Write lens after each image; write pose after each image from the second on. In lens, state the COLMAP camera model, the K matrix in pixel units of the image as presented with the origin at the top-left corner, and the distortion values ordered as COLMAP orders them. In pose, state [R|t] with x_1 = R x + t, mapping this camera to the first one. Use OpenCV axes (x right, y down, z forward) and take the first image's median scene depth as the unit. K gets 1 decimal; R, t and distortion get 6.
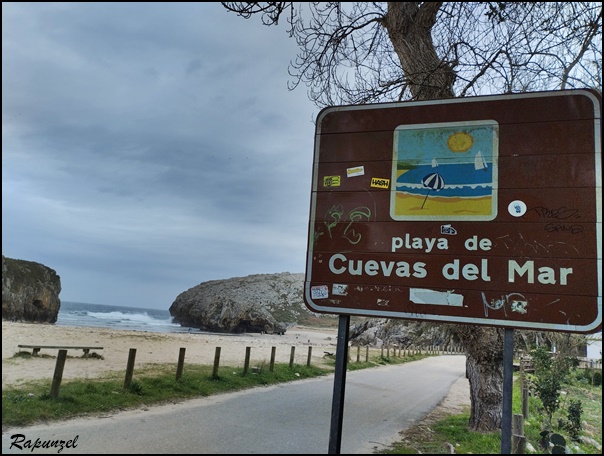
lens RADIAL K [[499.2, 0, 304.1], [0, 499.2, 223.9], [0, 0, 1]] dist [0.128526, -0.161831]
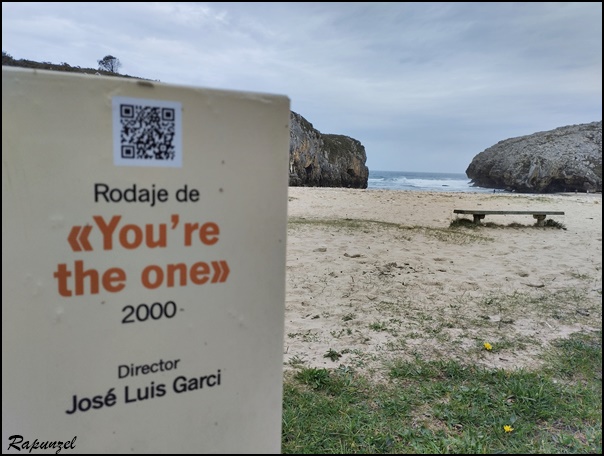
lens RADIAL K [[499.2, 0, 304.1], [0, 499.2, 223.9], [0, 0, 1]] dist [0.128526, -0.161831]
pose [[0.849467, -0.002079, -0.527638, -0.025751], [0.141745, 0.964132, 0.224403, 0.004770], [0.508246, -0.265413, 0.819293, 0.022017]]
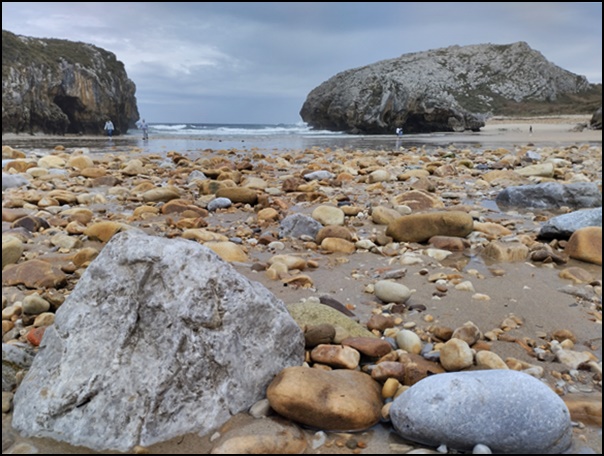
lens RADIAL K [[499.2, 0, 304.1], [0, 499.2, 223.9], [0, 0, 1]] dist [0.128526, -0.161831]
pose [[0.963082, -0.036461, -0.266727, -0.097080], [0.131778, 0.927816, 0.348987, 0.088213], [0.234749, -0.371252, 0.898368, 0.379919]]
